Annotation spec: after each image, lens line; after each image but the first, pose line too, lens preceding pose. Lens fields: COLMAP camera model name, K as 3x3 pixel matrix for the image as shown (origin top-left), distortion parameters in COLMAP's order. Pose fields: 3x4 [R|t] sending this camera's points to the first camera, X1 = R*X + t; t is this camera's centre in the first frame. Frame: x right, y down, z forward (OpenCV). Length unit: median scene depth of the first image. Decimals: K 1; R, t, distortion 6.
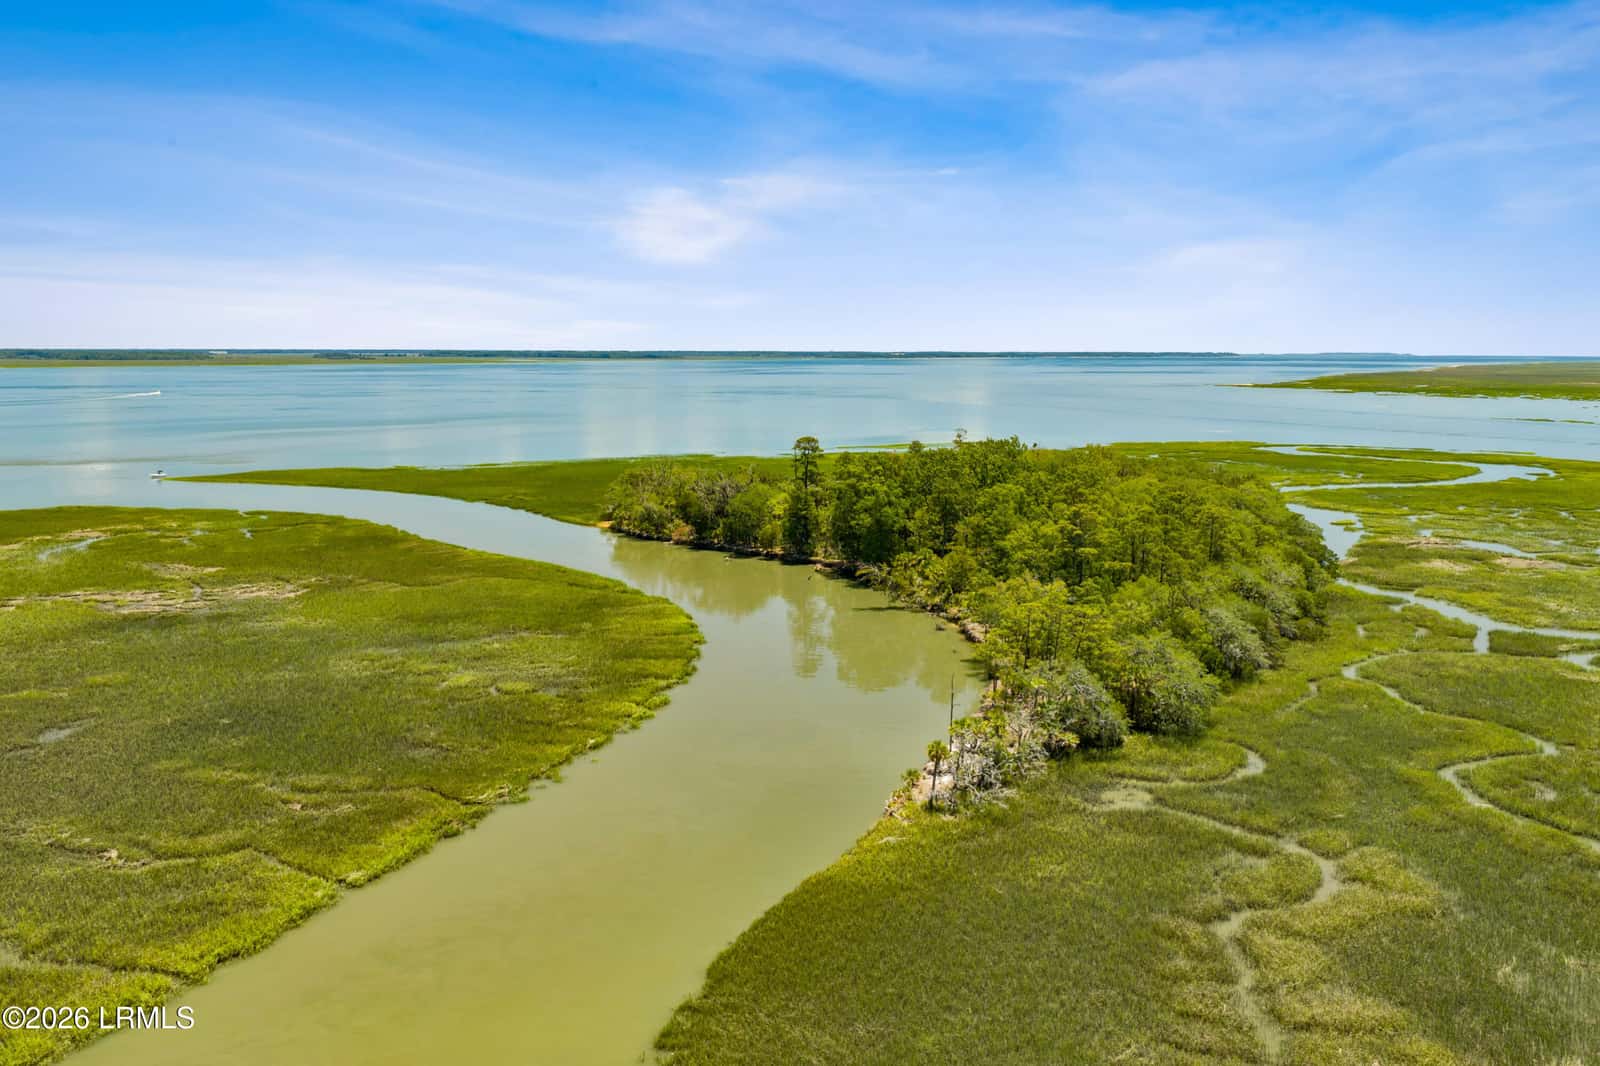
lens RADIAL K [[1340.4, 0, 797.7], [0, 1340.4, 536.0], [0, 0, 1]] dist [0.014806, -0.018858]
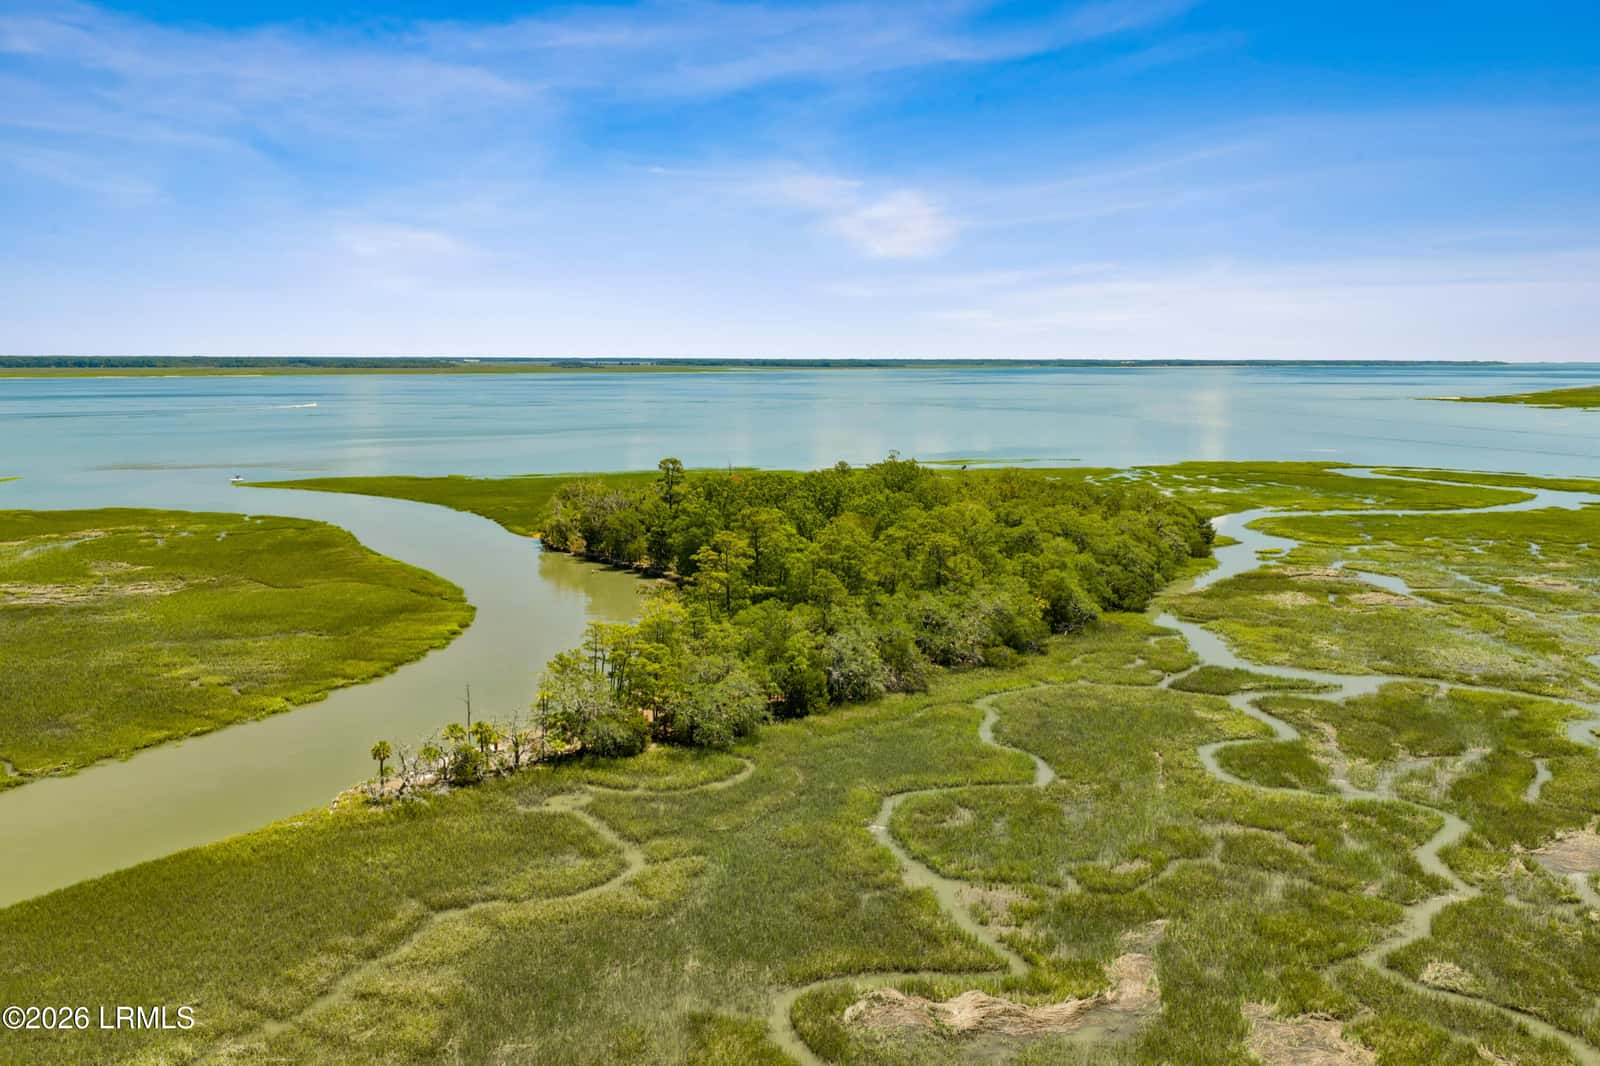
lens RADIAL K [[1340.4, 0, 797.7], [0, 1340.4, 536.0], [0, 0, 1]] dist [0.014806, -0.018858]
pose [[0.984770, 0.023395, -0.172279, 0.244240], [-0.024363, 0.999697, -0.003507, -0.009440], [0.172145, 0.007651, 0.985042, -0.021614]]
